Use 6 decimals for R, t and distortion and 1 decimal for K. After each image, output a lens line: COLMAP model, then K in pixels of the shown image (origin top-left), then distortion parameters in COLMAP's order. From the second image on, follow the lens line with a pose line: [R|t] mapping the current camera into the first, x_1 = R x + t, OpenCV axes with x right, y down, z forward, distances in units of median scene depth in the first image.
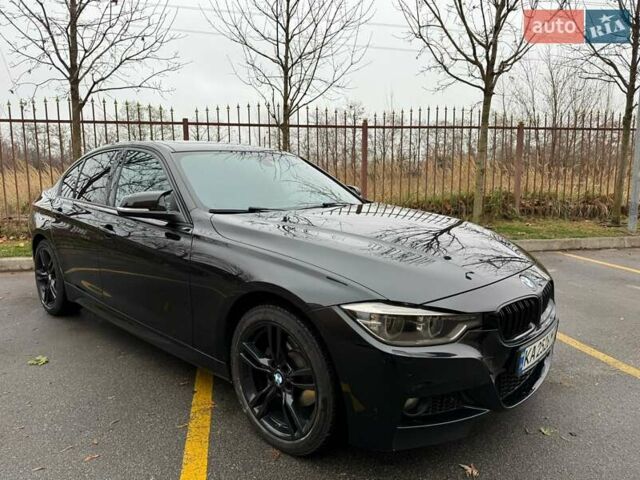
lens RADIAL K [[455.3, 0, 320.0], [0, 455.3, 240.0], [0, 0, 1]] dist [0.088298, -0.105562]
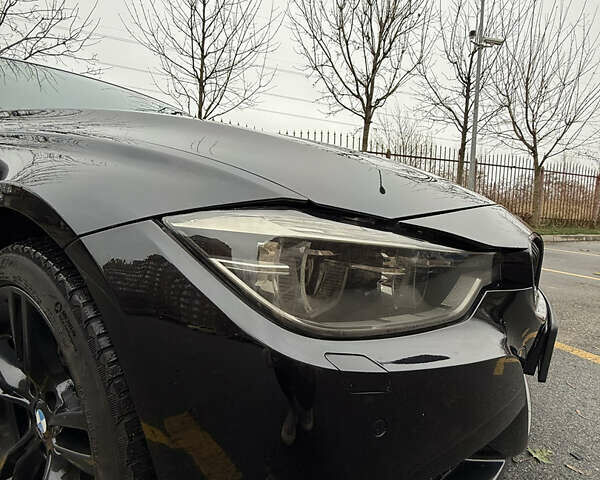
lens RADIAL K [[310.5, 0, 300.0], [0, 310.5, 240.0], [0, 0, 1]] dist [0.000815, -0.000336]
pose [[0.982304, 0.015189, 0.186679, 0.028194], [-0.007510, 0.999099, -0.041770, 0.048106], [-0.187145, 0.039629, 0.981533, 0.220283]]
